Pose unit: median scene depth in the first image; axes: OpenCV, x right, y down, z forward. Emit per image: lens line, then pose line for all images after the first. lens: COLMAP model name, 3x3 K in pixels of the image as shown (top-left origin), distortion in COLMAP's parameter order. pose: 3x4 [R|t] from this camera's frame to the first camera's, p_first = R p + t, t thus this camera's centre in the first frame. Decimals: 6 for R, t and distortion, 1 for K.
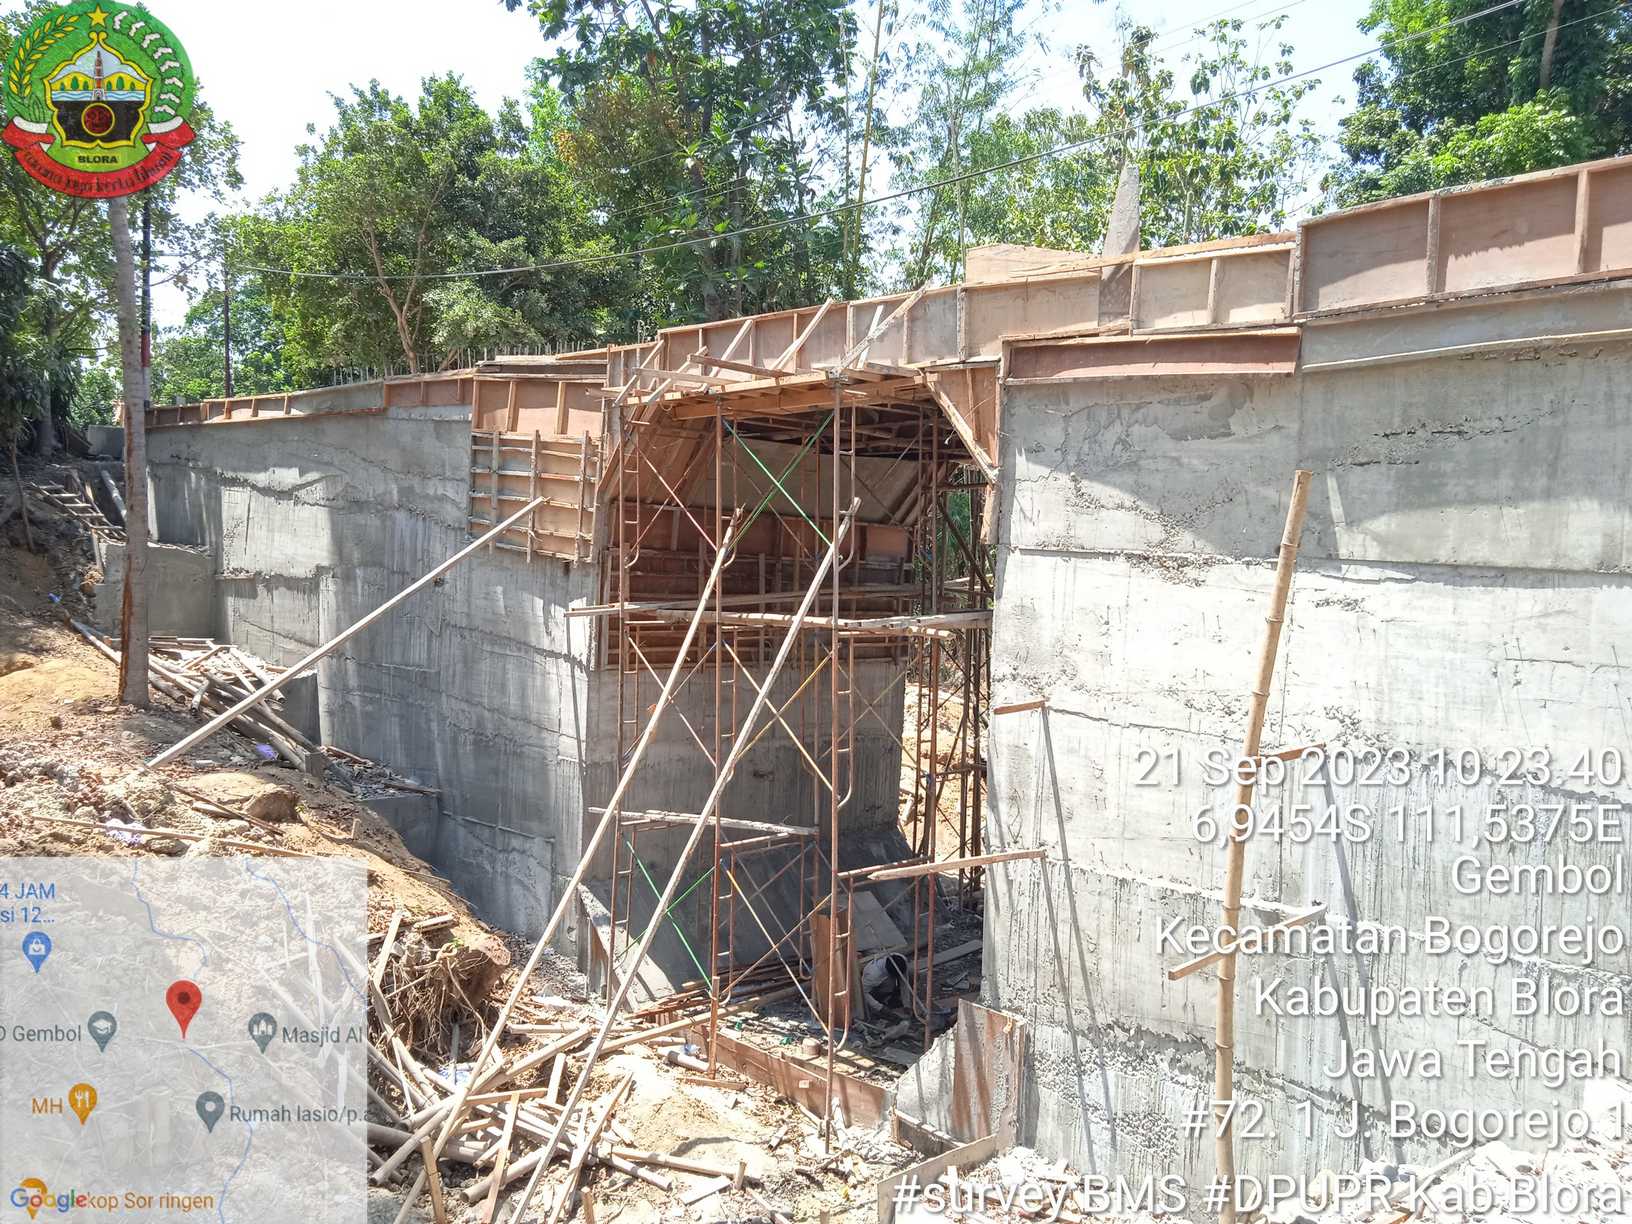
lens RADIAL K [[1354.1, 0, 817.5], [0, 1354.1, 617.9], [0, 0, 1]] dist [0.072800, -0.075668]
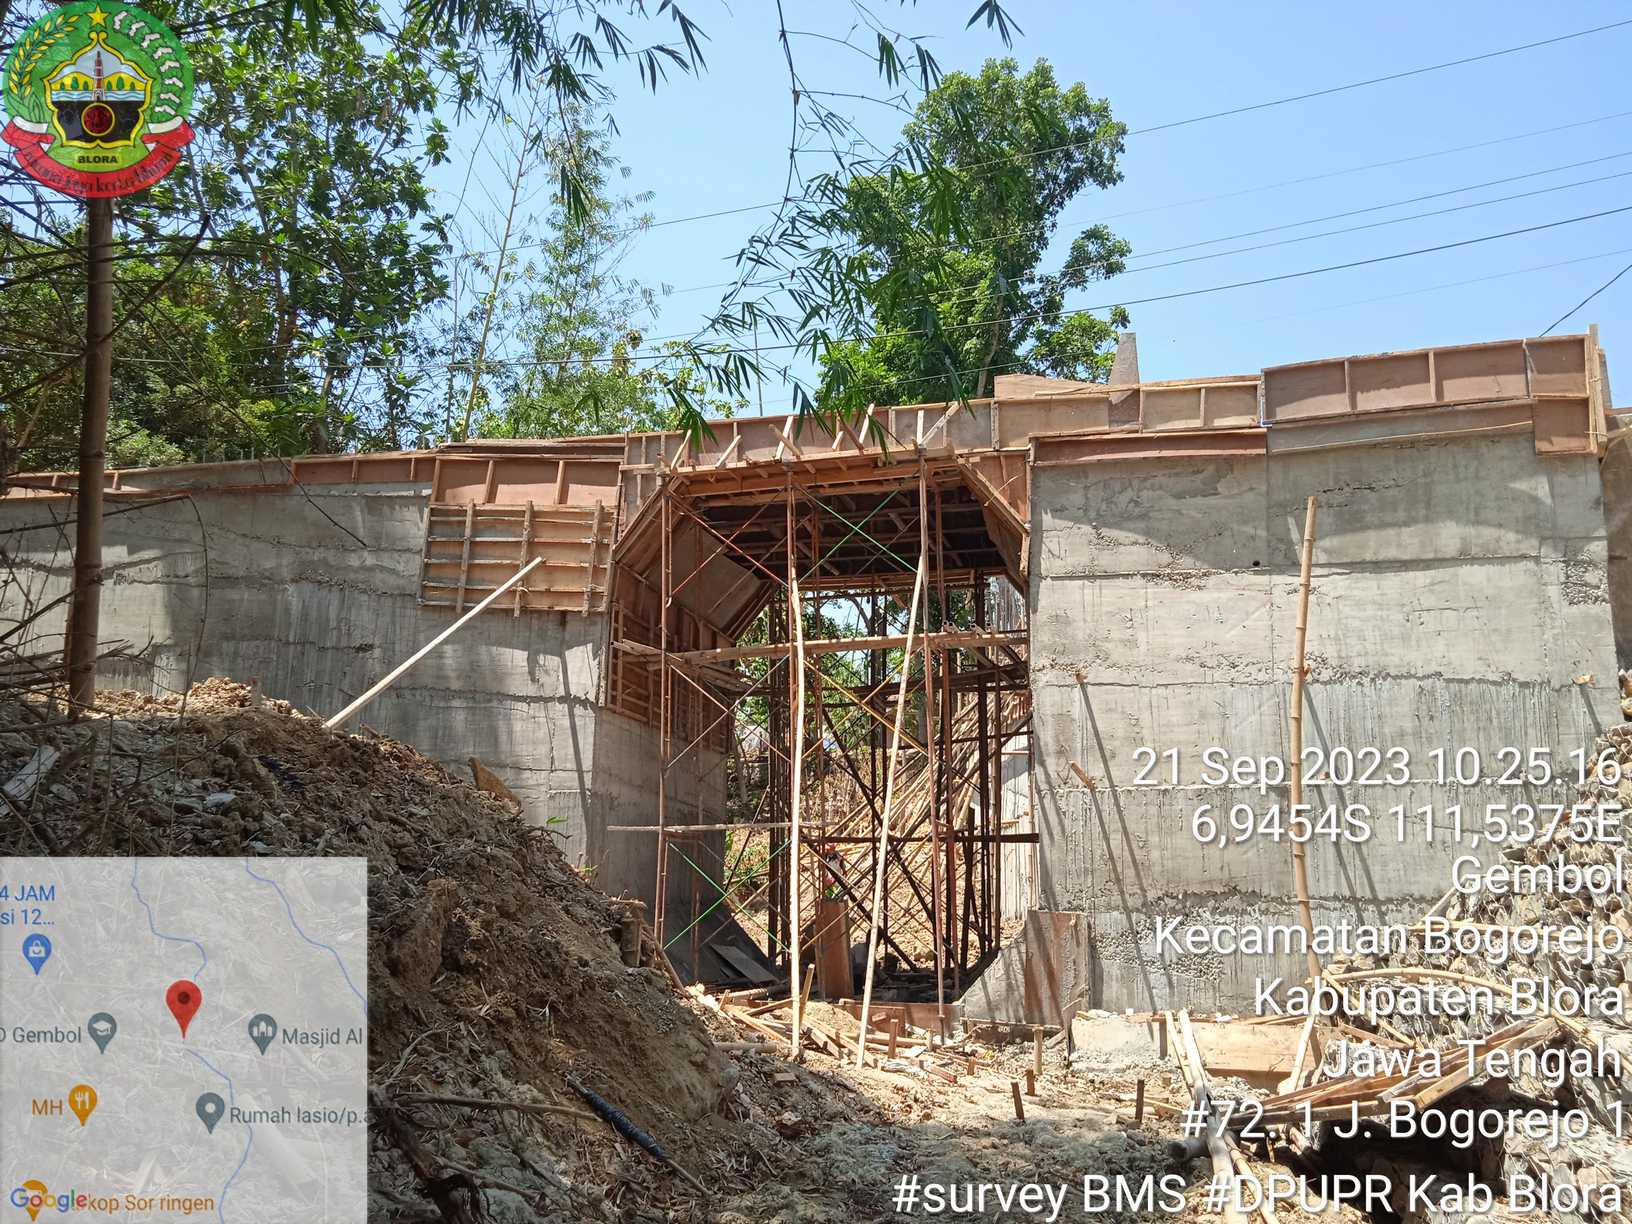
lens RADIAL K [[1354.1, 0, 815.4], [0, 1354.1, 613.3], [0, 0, 1]] dist [0.072800, -0.075668]
pose [[0.859489, 0.079397, 0.504951, -0.810410], [0.040527, 0.974169, -0.222156, 0.304375], [-0.509546, 0.211405, 0.834069, -0.054966]]
